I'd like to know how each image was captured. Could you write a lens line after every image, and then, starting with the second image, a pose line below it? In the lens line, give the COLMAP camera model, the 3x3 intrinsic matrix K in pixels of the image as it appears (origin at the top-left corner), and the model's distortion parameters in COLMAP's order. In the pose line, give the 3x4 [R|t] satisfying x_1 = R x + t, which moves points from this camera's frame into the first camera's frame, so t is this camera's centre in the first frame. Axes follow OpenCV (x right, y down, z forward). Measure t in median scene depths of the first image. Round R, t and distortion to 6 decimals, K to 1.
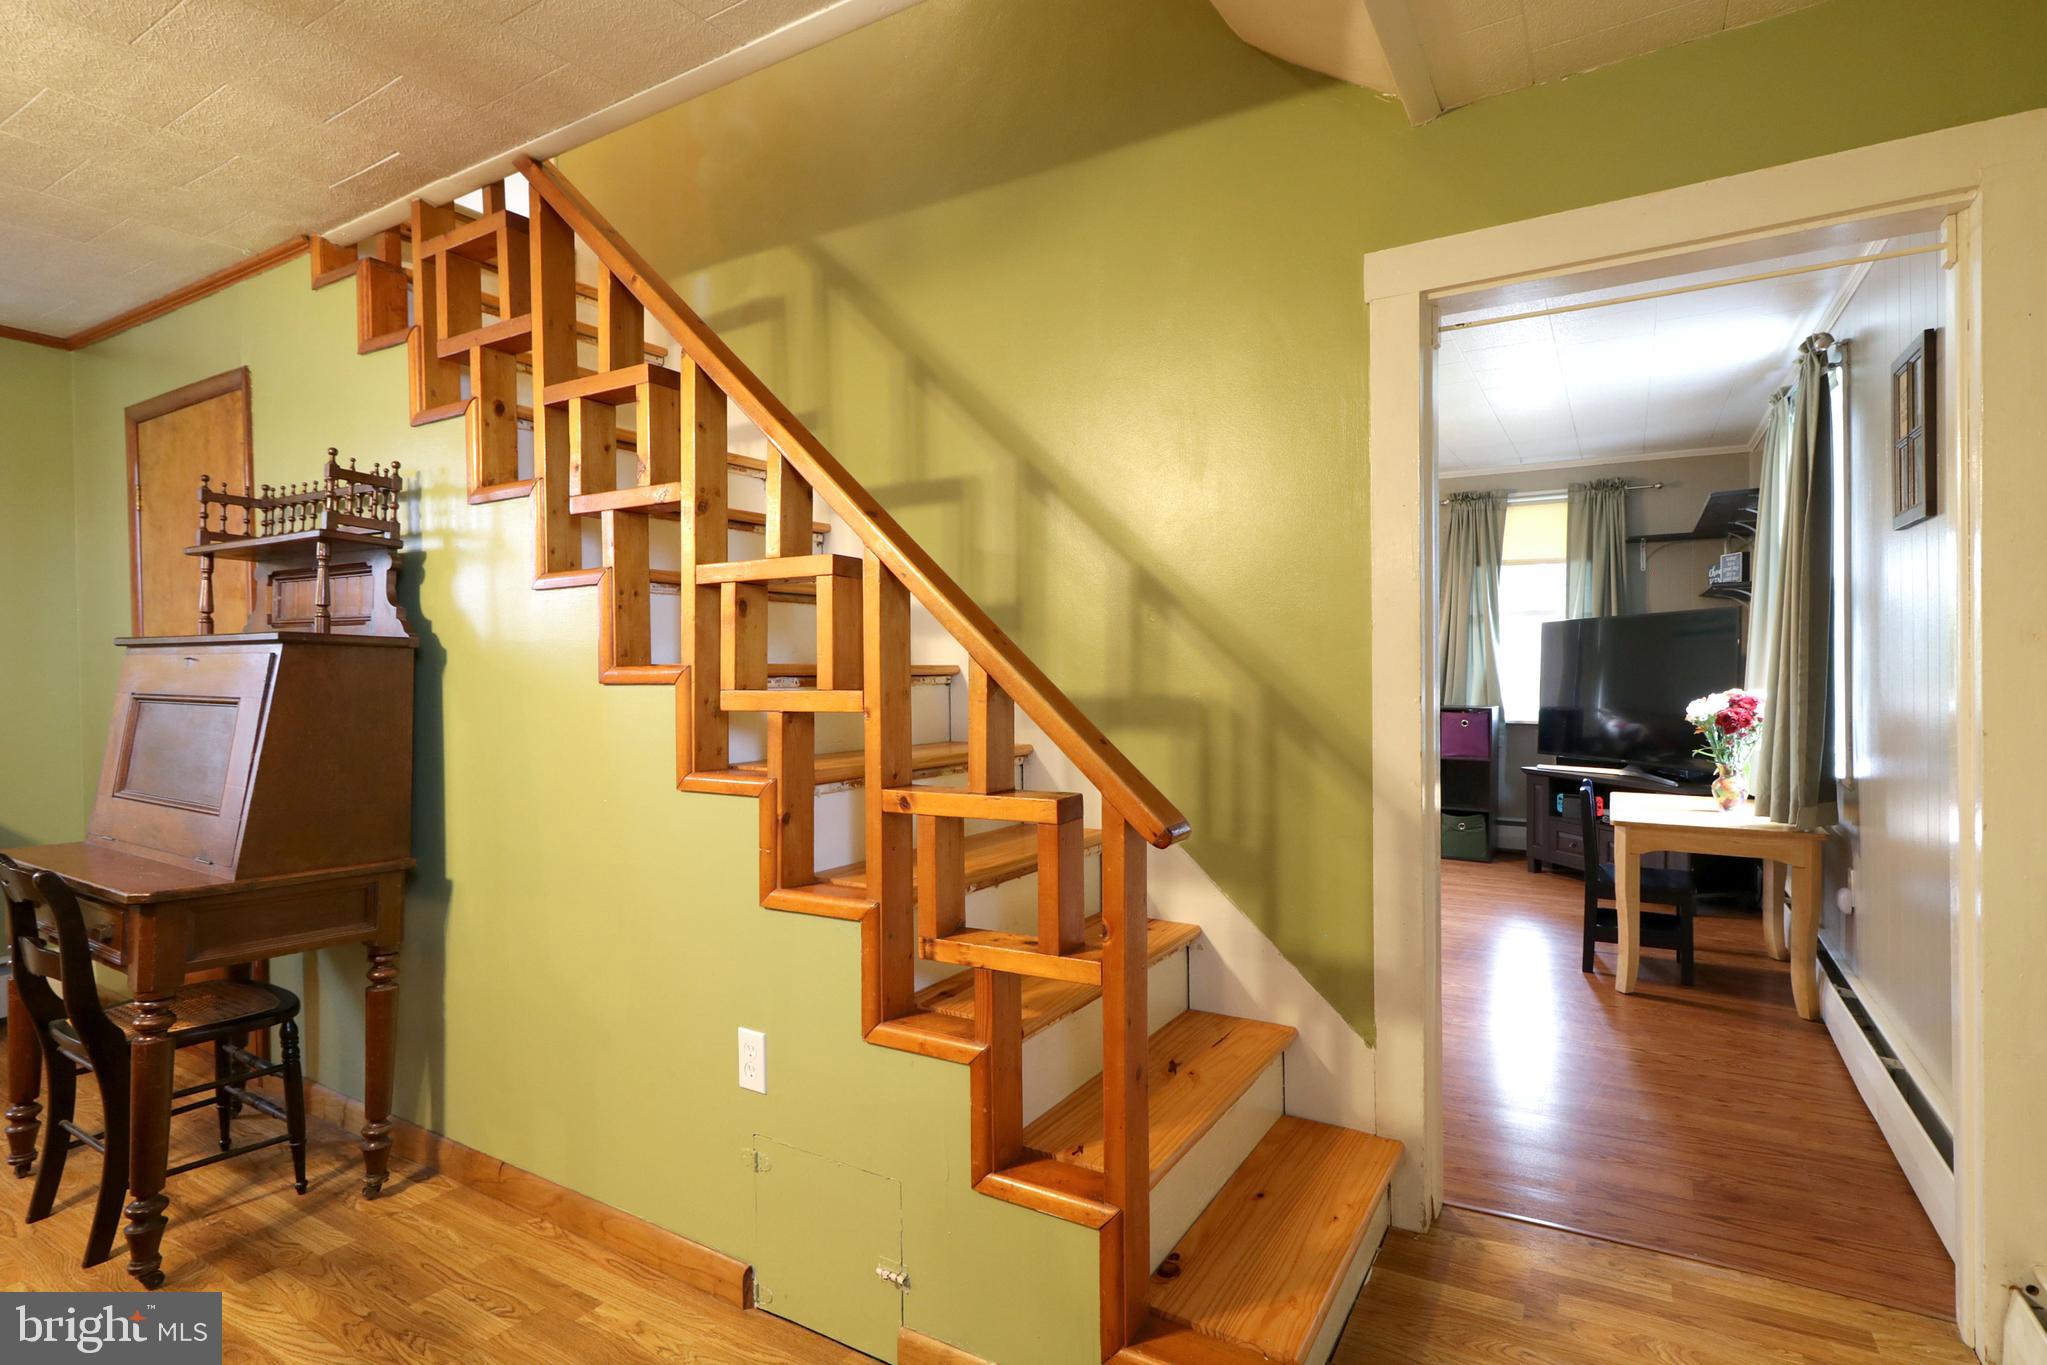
lens RADIAL K [[981.9, 0, 1039.0], [0, 981.9, 689.9], [0, 0, 1]] dist [-0.001393, 0.000276]
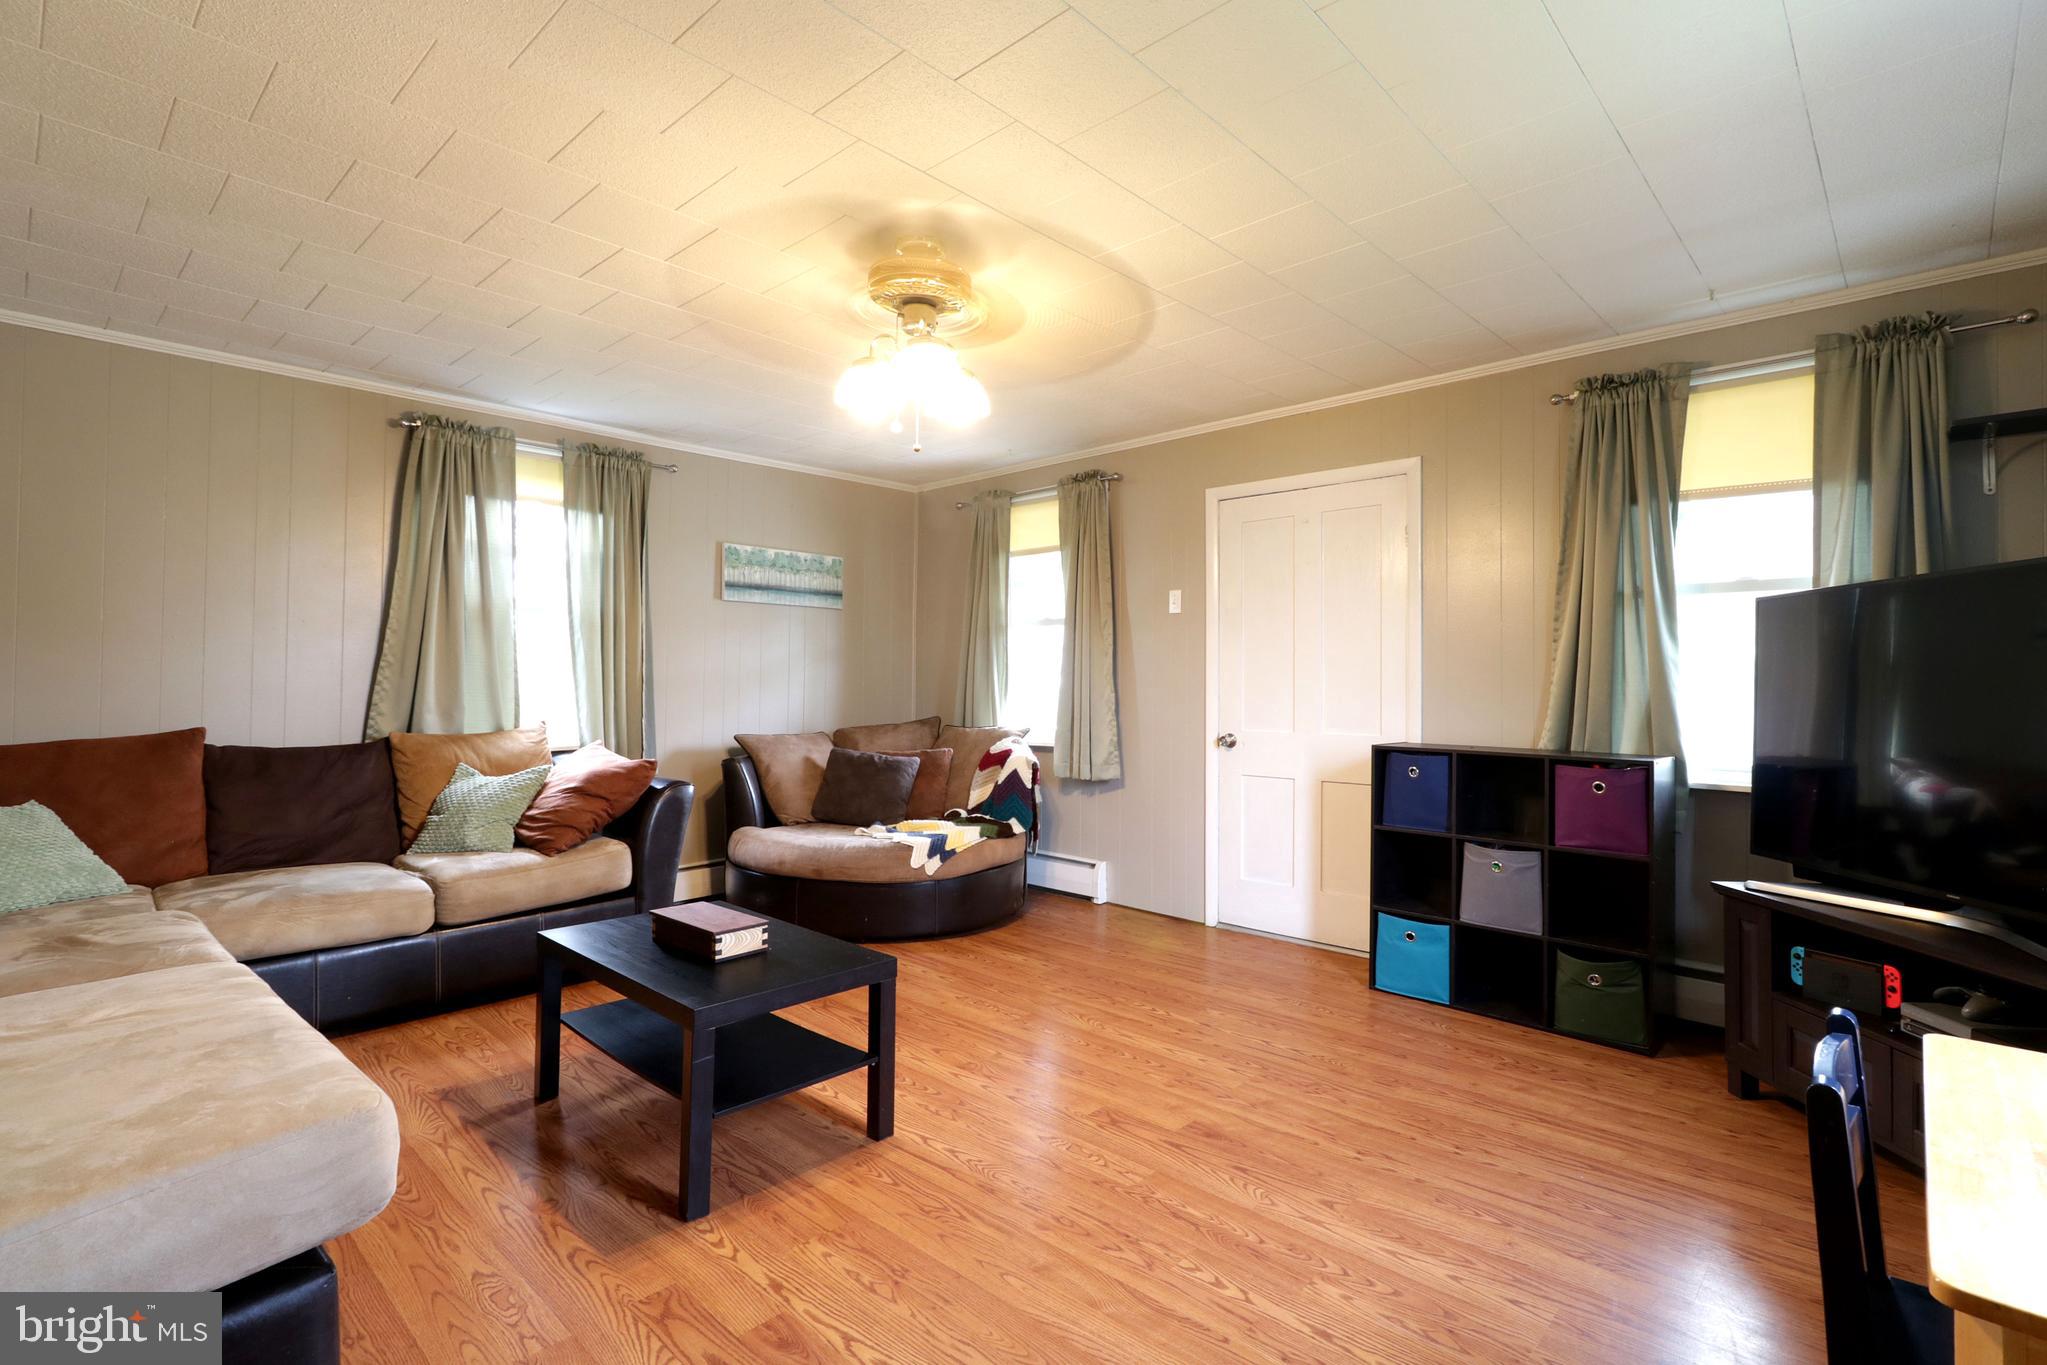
lens RADIAL K [[981.9, 0, 1004.8], [0, 981.9, 665.5], [0, 0, 1]] dist [-0.001393, 0.000276]
pose [[0.976218, 0.008937, -0.216606, 0.421001], [-0.016644, 0.999291, -0.033783, -0.016965], [0.216151, 0.036585, 0.975674, 0.729313]]
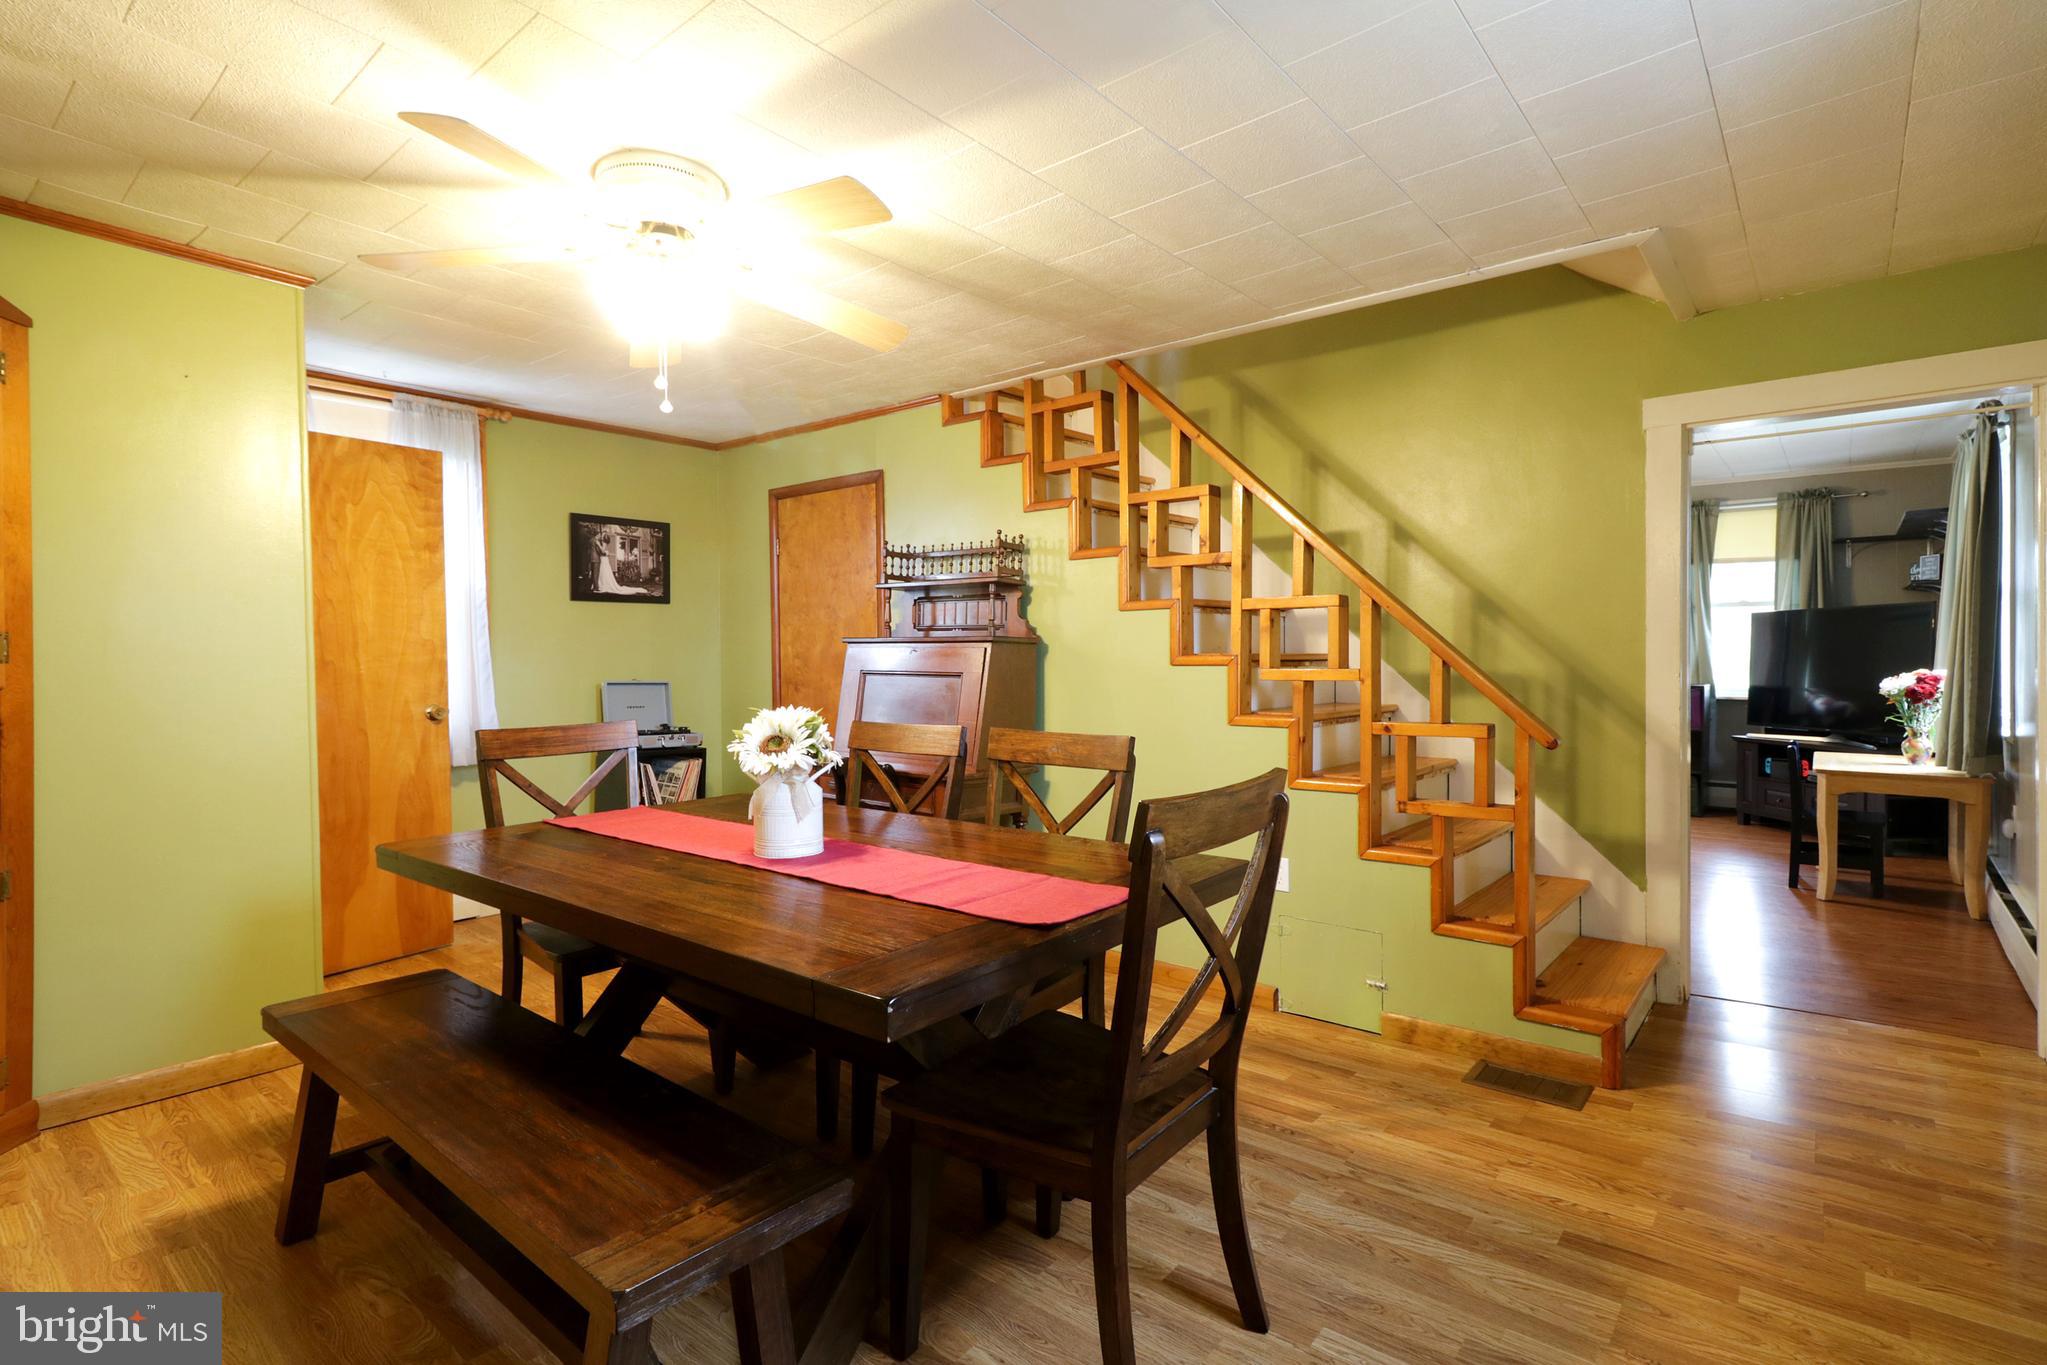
lens RADIAL K [[981.9, 0, 1026.3], [0, 981.9, 677.5], [0, 0, 1]] dist [-0.001393, 0.000276]
pose [[0.987982, 0.002625, -0.154548, -0.290724], [-0.001582, 0.999975, 0.006875, 0.003061], [0.154562, -0.006548, 0.987961, -0.522773]]
